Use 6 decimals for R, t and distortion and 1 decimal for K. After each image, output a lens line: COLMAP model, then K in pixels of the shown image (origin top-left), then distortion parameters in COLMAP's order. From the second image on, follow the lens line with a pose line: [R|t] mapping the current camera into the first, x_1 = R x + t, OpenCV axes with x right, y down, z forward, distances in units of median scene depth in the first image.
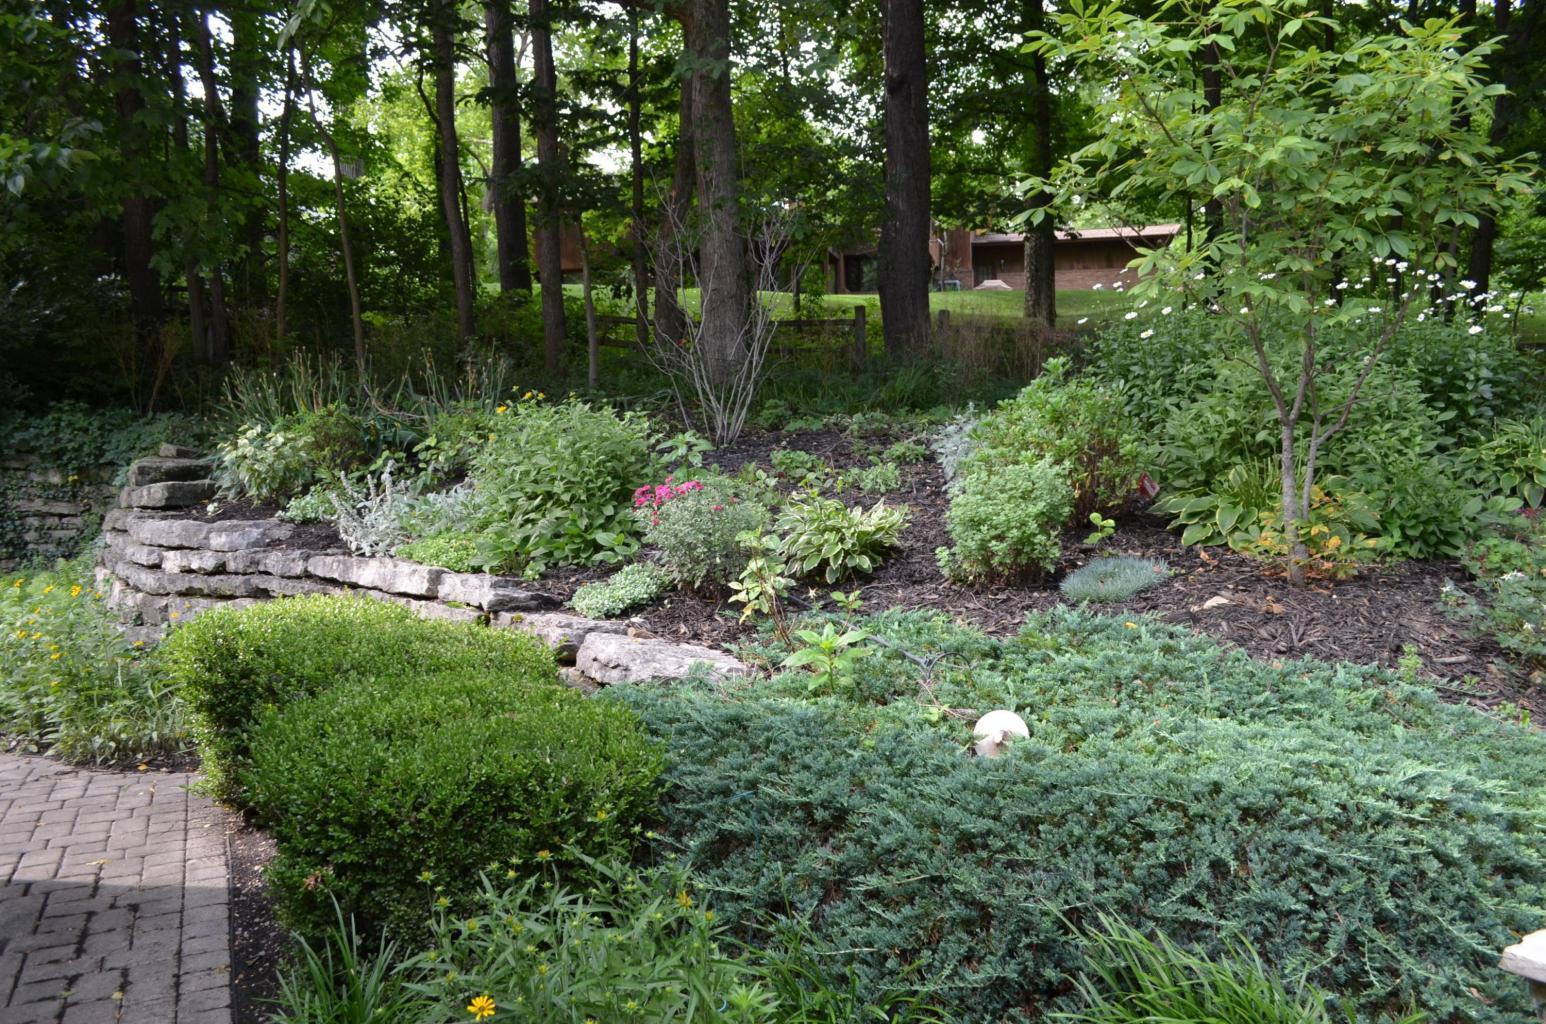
lens RADIAL K [[1222.7, 0, 773.3], [0, 1222.7, 512.0], [0, 0, 1]] dist [-0.010558, -0.001914]
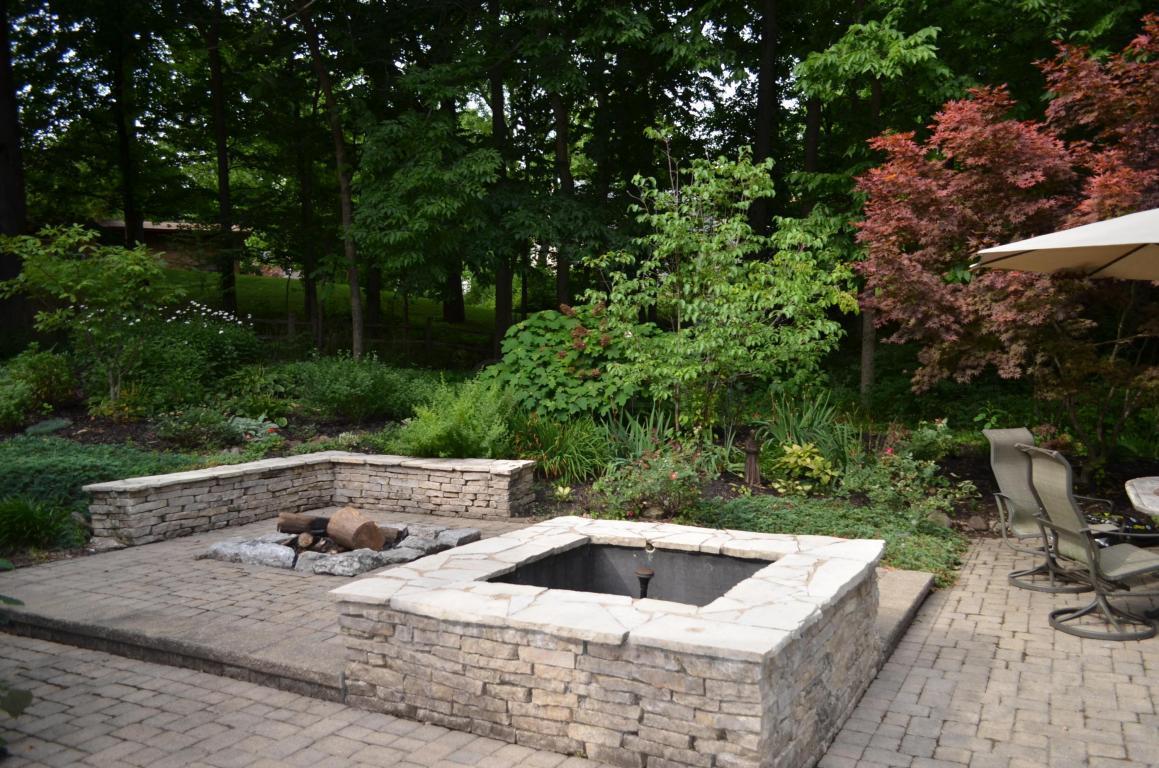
lens RADIAL K [[916.6, 0, 579.4], [0, 916.6, 384.4], [0, 0, 1]] dist [-0.010558, -0.001914]
pose [[0.797115, -0.026662, 0.603239, 0.000005], [0.053117, 0.998248, -0.026067, 0.076098], [-0.601487, 0.052821, 0.797134, -1.304812]]
